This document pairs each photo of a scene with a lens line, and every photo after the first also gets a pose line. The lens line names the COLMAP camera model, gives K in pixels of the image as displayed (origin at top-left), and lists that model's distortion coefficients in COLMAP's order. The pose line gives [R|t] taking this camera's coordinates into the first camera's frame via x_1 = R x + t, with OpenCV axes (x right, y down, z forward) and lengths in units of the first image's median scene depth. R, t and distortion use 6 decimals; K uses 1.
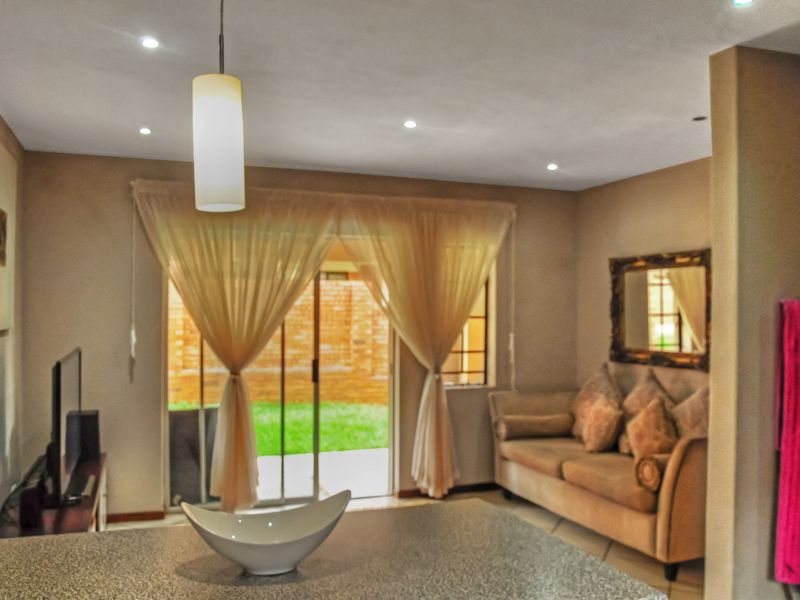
lens RADIAL K [[750.1, 0, 400.0], [0, 750.1, 300.0], [0, 0, 1]] dist [-0.087430, -0.002012]
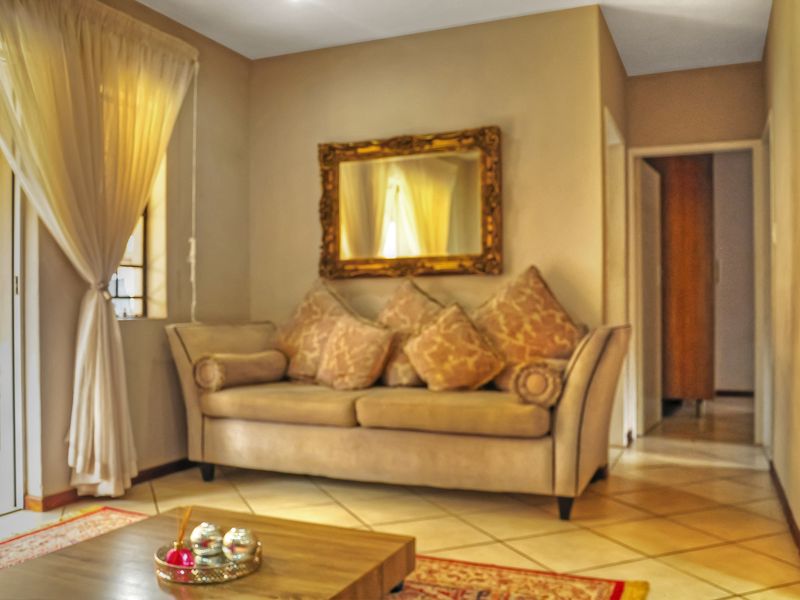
lens RADIAL K [[750.1, 0, 400.0], [0, 750.1, 300.0], [0, 0, 1]] dist [-0.087430, -0.002012]
pose [[0.680582, 0.002470, 0.732667, -0.226991], [0.002822, 0.999978, -0.005992, 0.111183], [-0.732666, 0.006146, 0.680561, 0.427908]]
